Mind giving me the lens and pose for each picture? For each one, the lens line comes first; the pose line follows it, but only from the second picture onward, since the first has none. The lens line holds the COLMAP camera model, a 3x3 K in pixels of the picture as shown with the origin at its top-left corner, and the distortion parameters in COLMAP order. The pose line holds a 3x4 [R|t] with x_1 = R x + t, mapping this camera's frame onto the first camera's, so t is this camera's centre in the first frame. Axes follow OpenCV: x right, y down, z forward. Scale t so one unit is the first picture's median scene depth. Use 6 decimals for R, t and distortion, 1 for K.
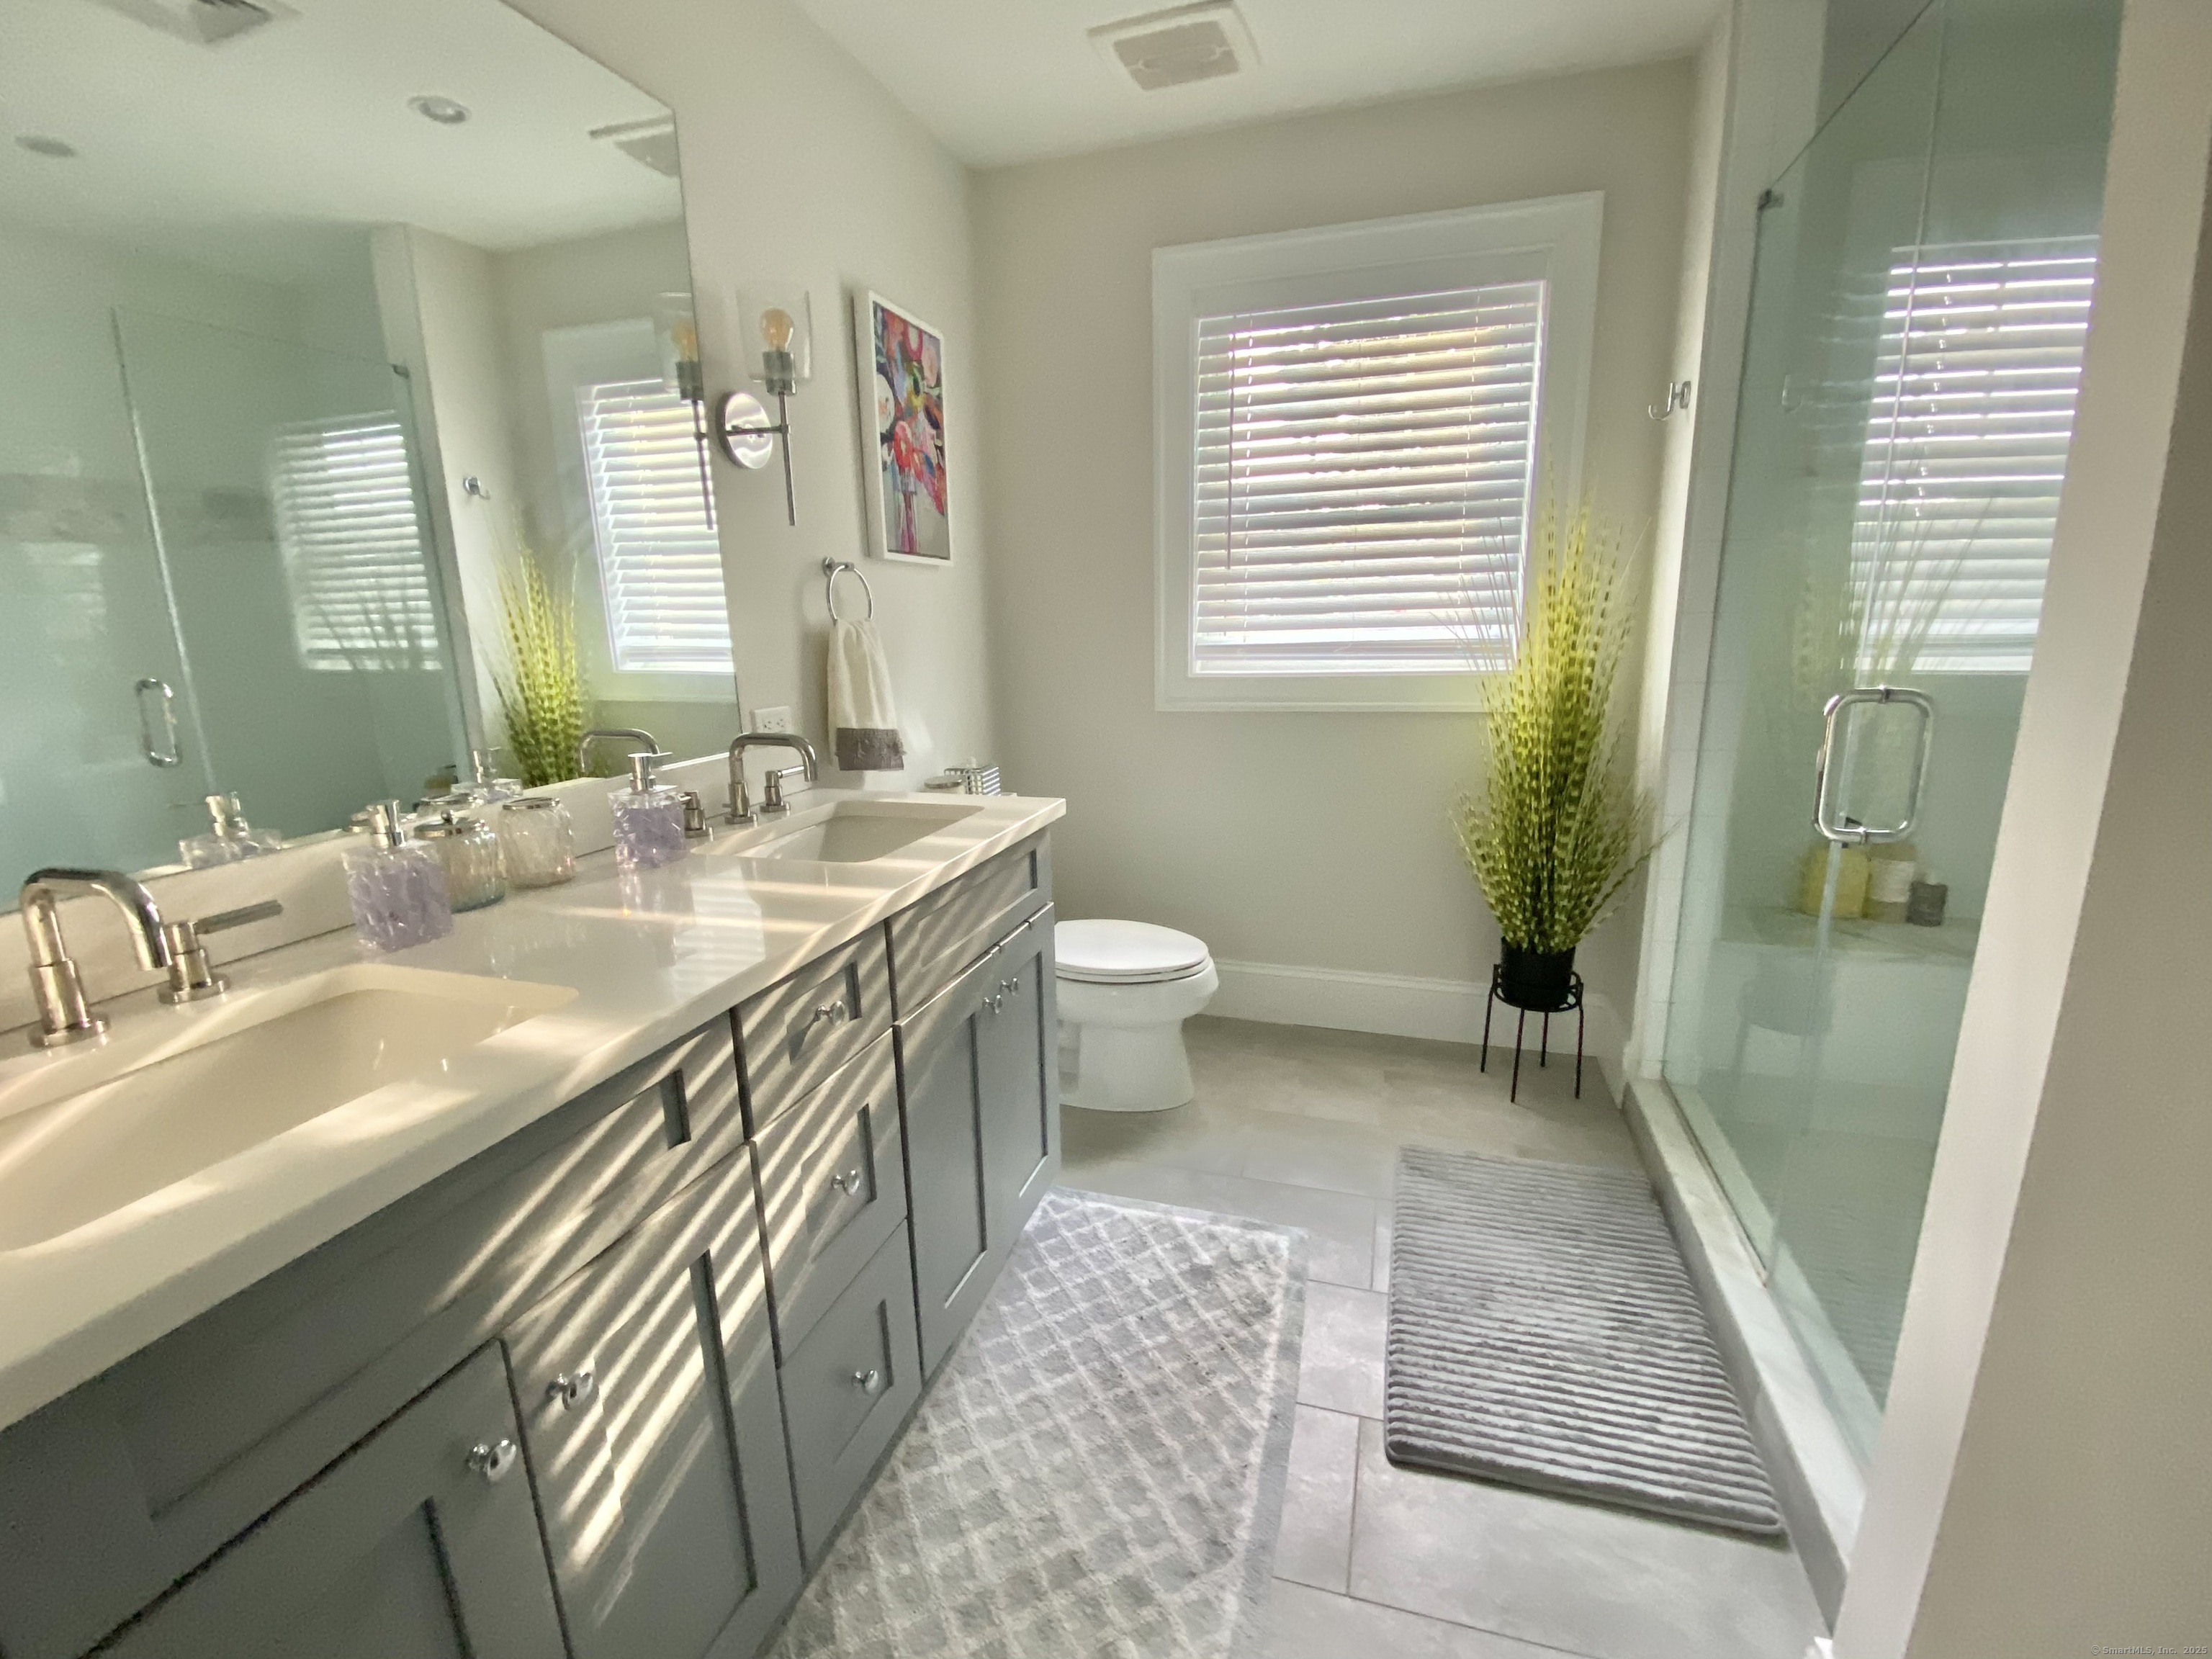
lens RADIAL K [[961.8, 0, 1106.0], [0, 961.8, 829.5], [0, 0, 1]] dist [0.000441, -0.020713]
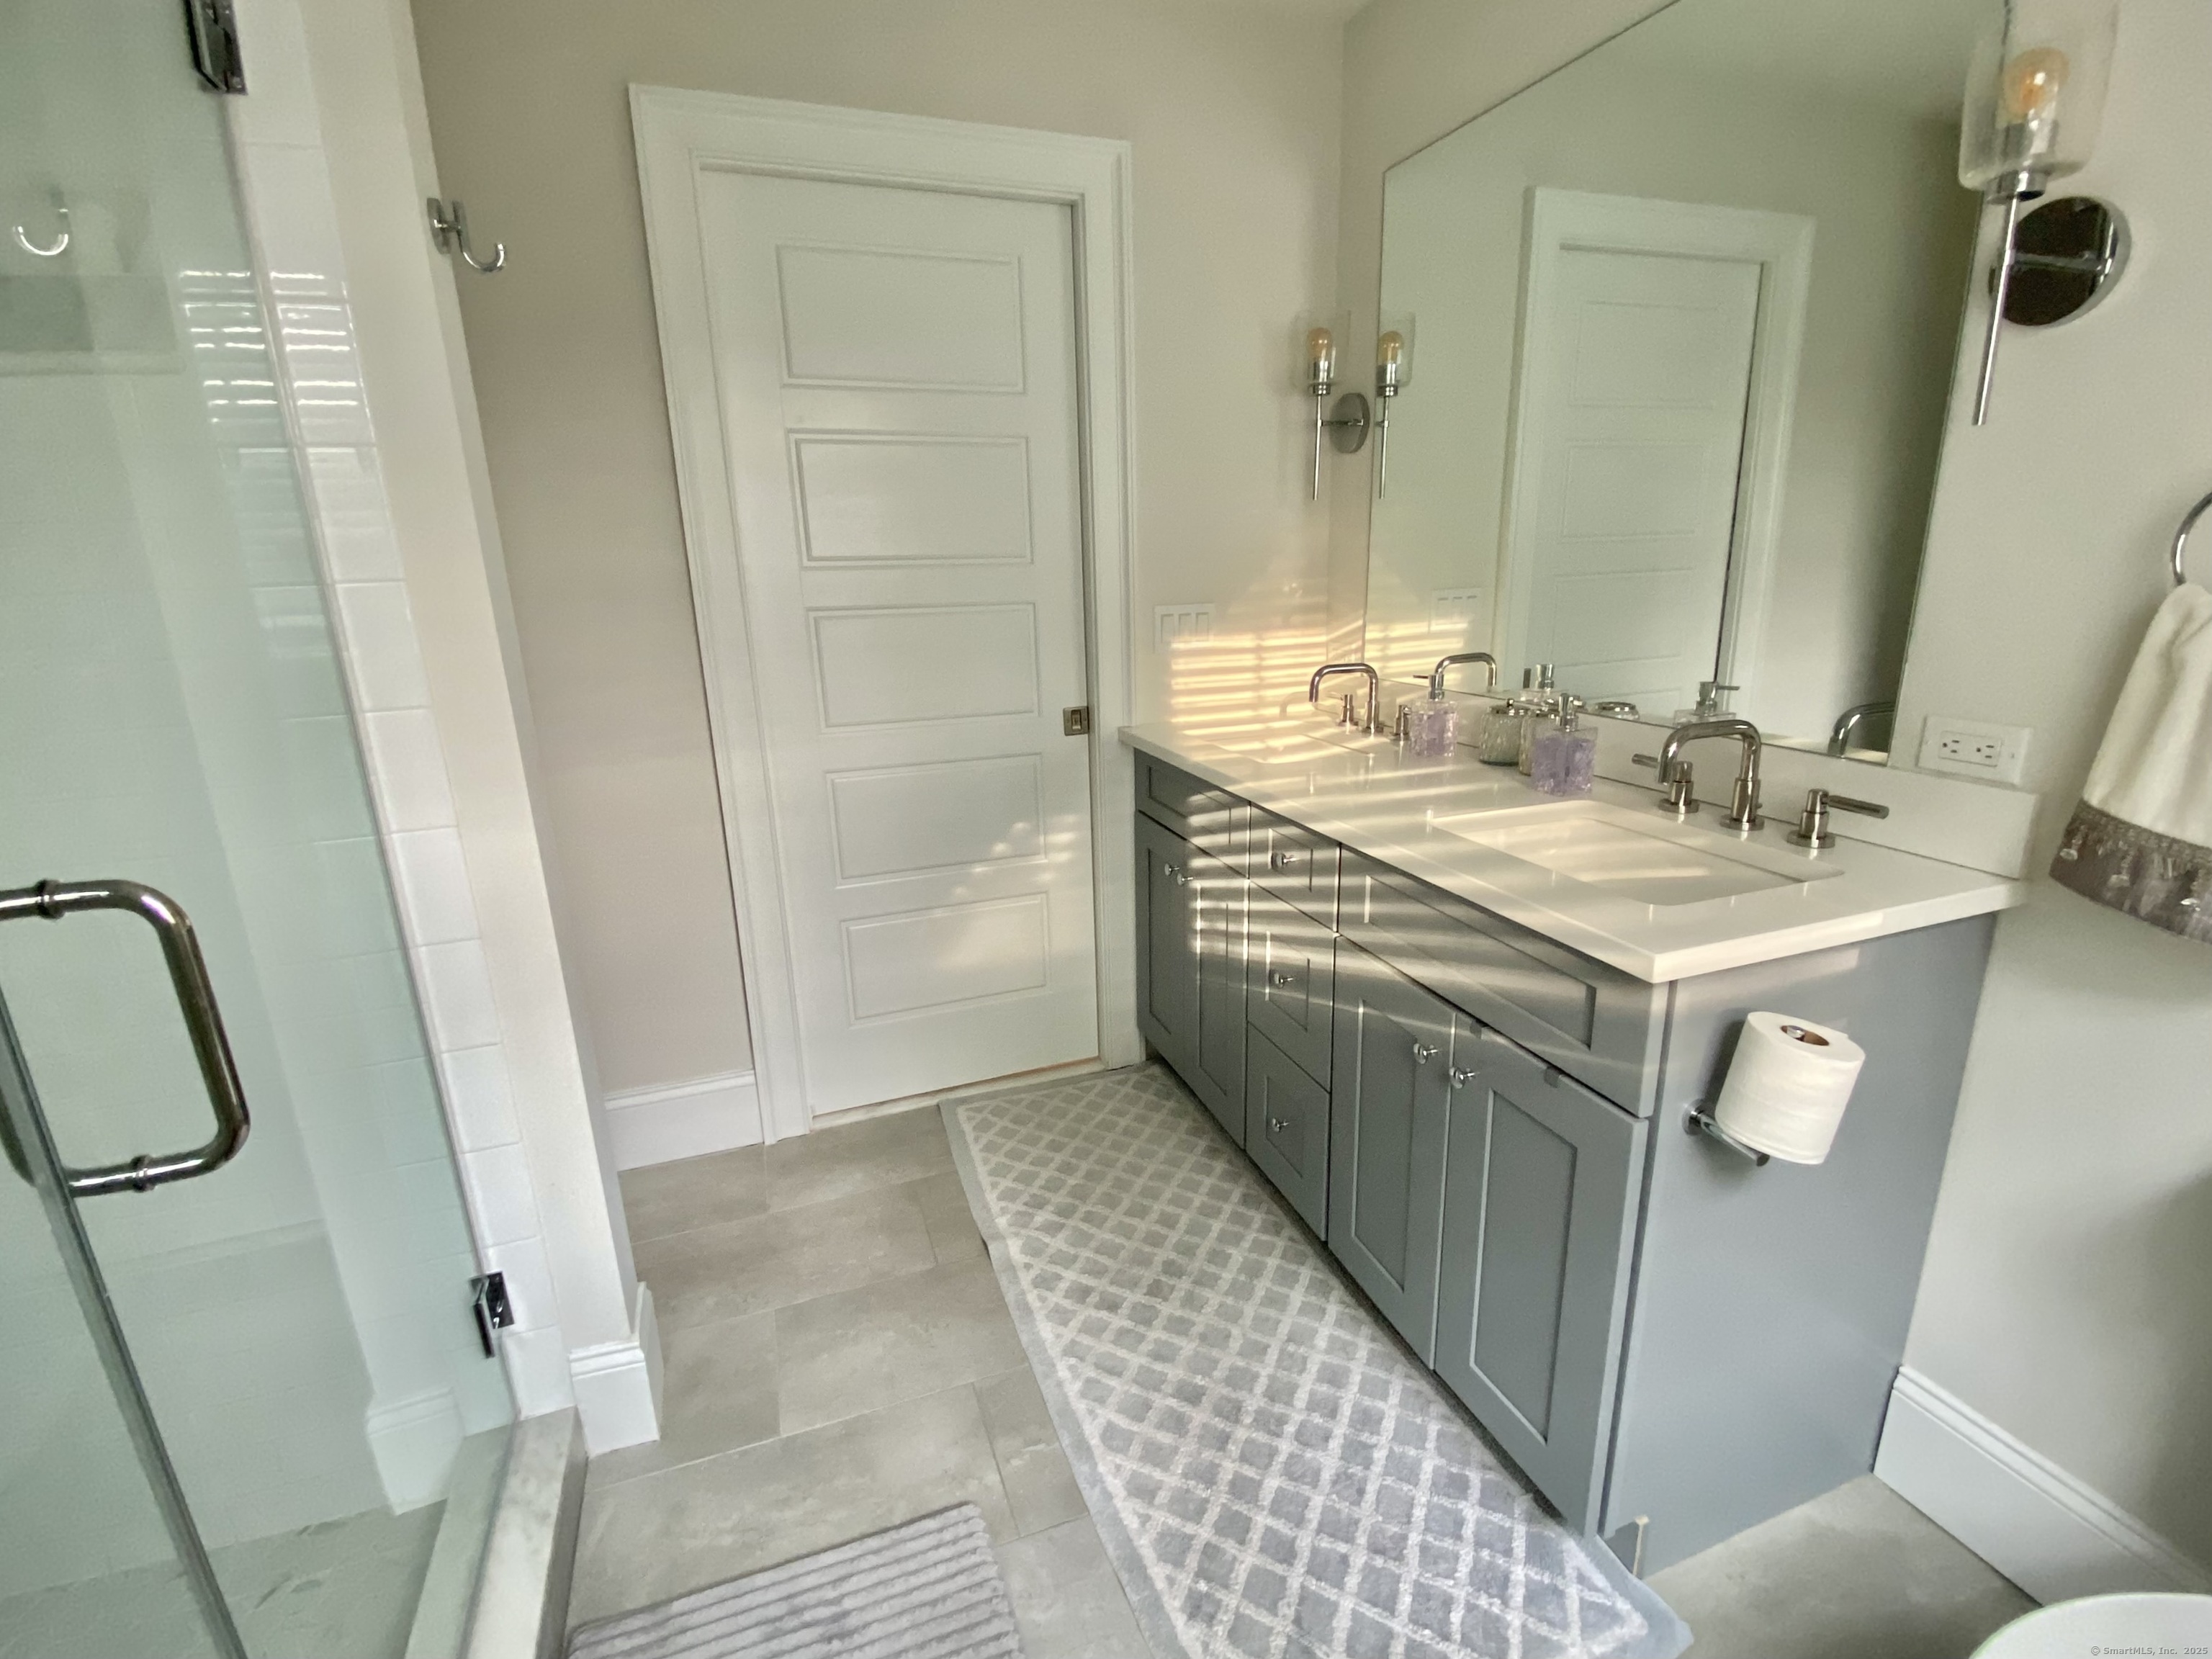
lens RADIAL K [[961.8, 0, 1106.0], [0, 961.8, 829.5], [0, 0, 1]] dist [0.000441, -0.020713]
pose [[-0.795621, 0.200636, -0.571605, 0.585294], [-0.089735, 0.894121, 0.438743, -0.363422], [0.599111, 0.400367, -0.693377, 1.416511]]
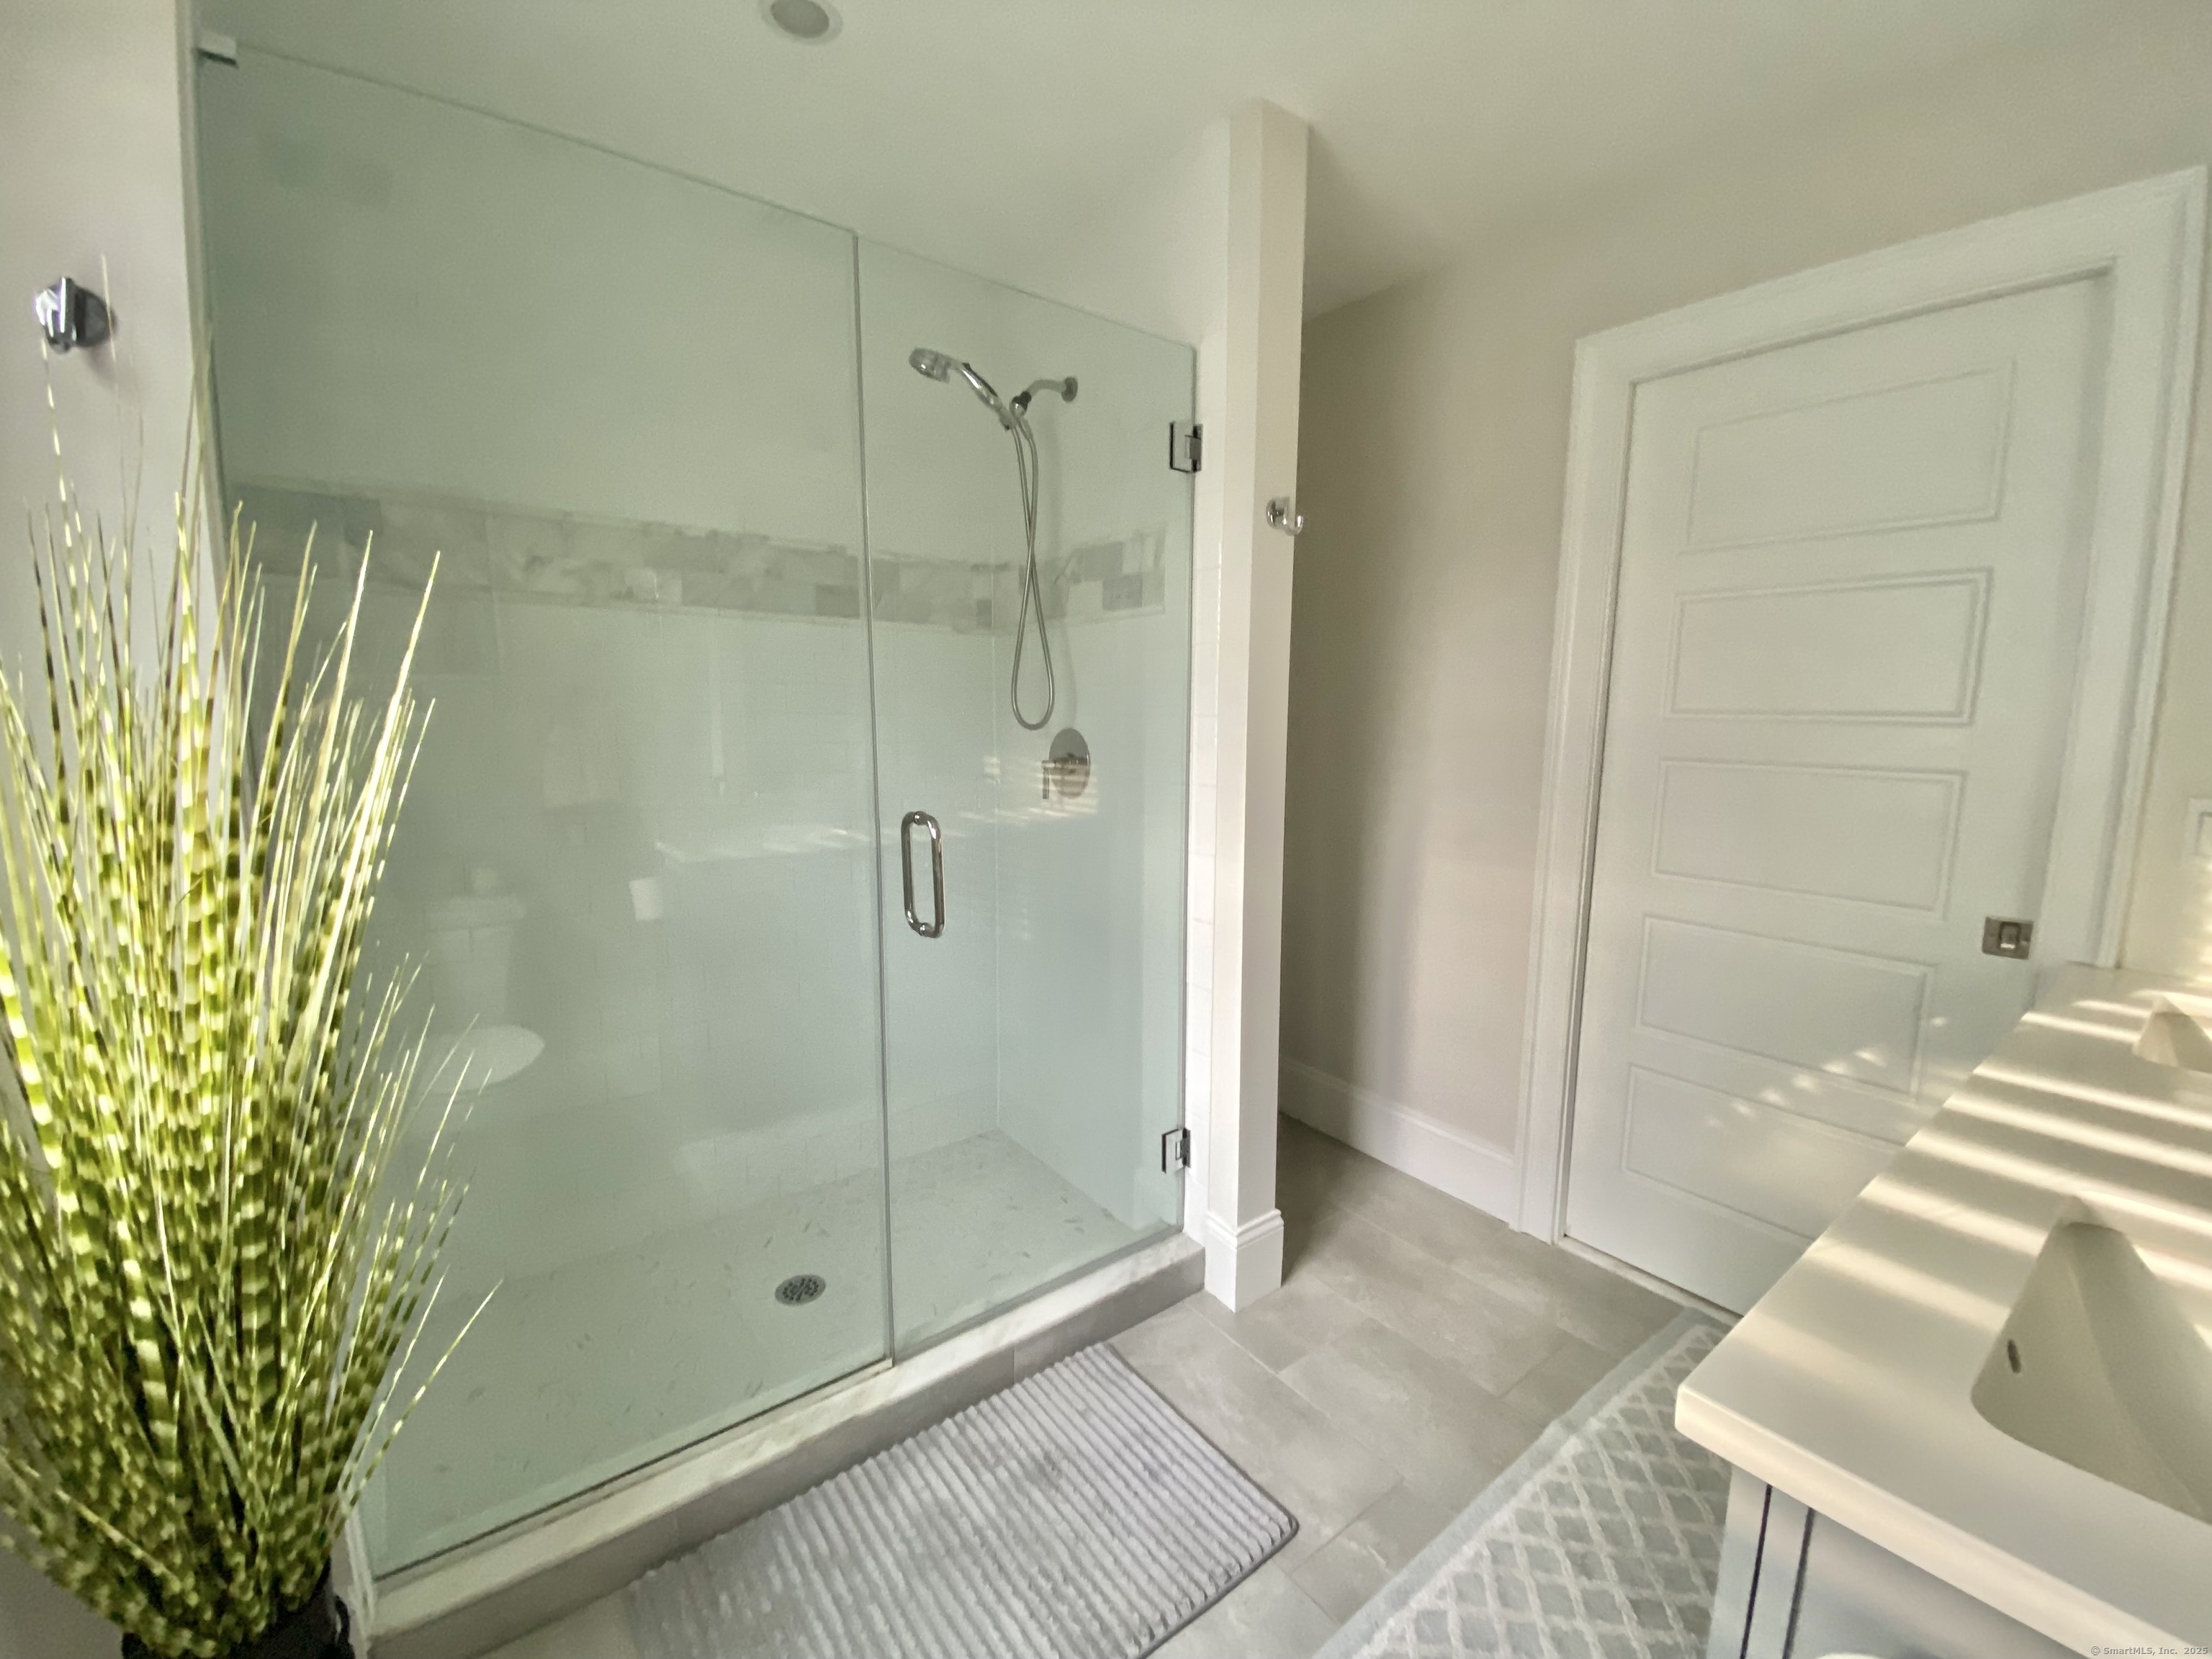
lens RADIAL K [[884.3, 0, 1154.0], [0, 884.3, 826.7], [0, 0, 1]] dist [0.000831, -0.014335]
pose [[-0.831091, -0.060759, 0.552807, -0.030334], [0.126131, 0.947519, 0.293768, -0.387445], [-0.541644, 0.313874, -0.779811, 1.546090]]
